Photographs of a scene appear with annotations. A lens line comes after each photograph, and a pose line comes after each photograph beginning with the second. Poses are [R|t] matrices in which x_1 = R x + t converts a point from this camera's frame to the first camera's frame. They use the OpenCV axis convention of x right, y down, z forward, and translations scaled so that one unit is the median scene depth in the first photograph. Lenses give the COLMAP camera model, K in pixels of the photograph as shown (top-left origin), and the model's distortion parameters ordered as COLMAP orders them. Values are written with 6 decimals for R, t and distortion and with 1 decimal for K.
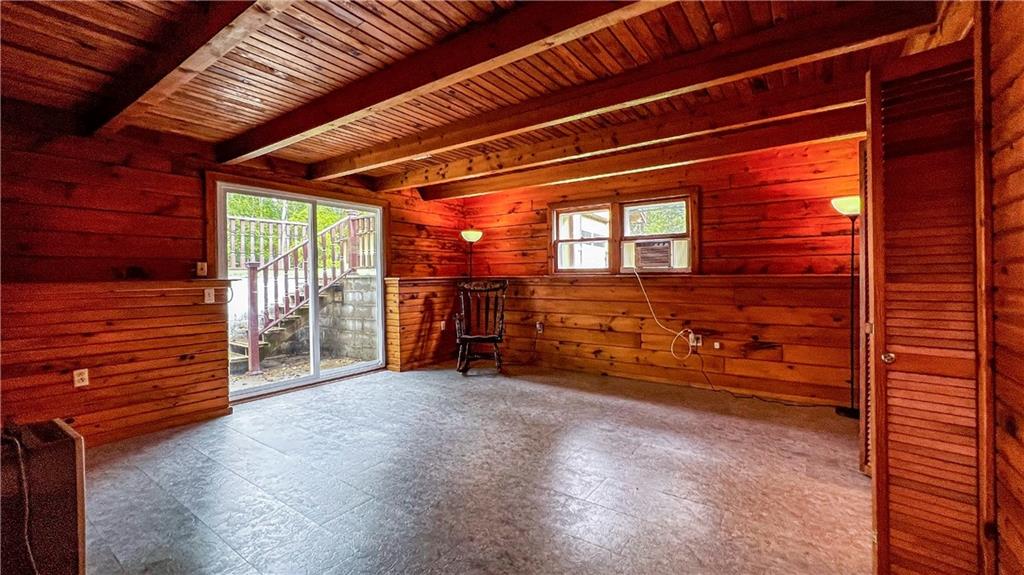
lens RADIAL K [[421.0, 0, 512.7], [0, 421.0, 280.6], [0, 0, 1]] dist [-0.002481, 0.000679]
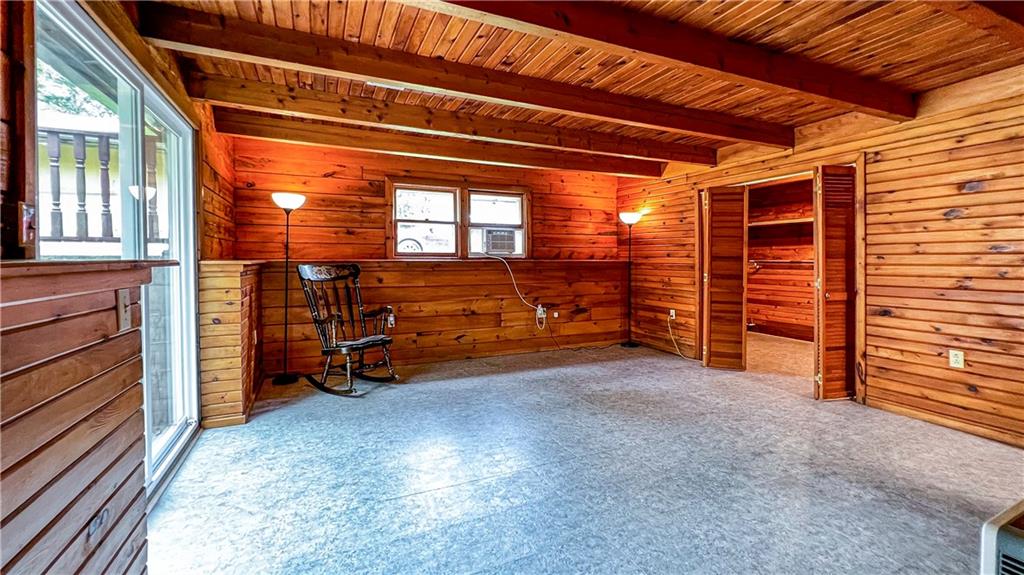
lens RADIAL K [[421.0, 0, 503.7], [0, 421.0, 268.4], [0, 0, 1]] dist [-0.002481, 0.000679]
pose [[0.510723, -0.009600, 0.859692, -0.615154], [0.006529, 0.999952, 0.007288, 0.001395], [-0.859720, 0.001891, 0.510761, 0.420003]]
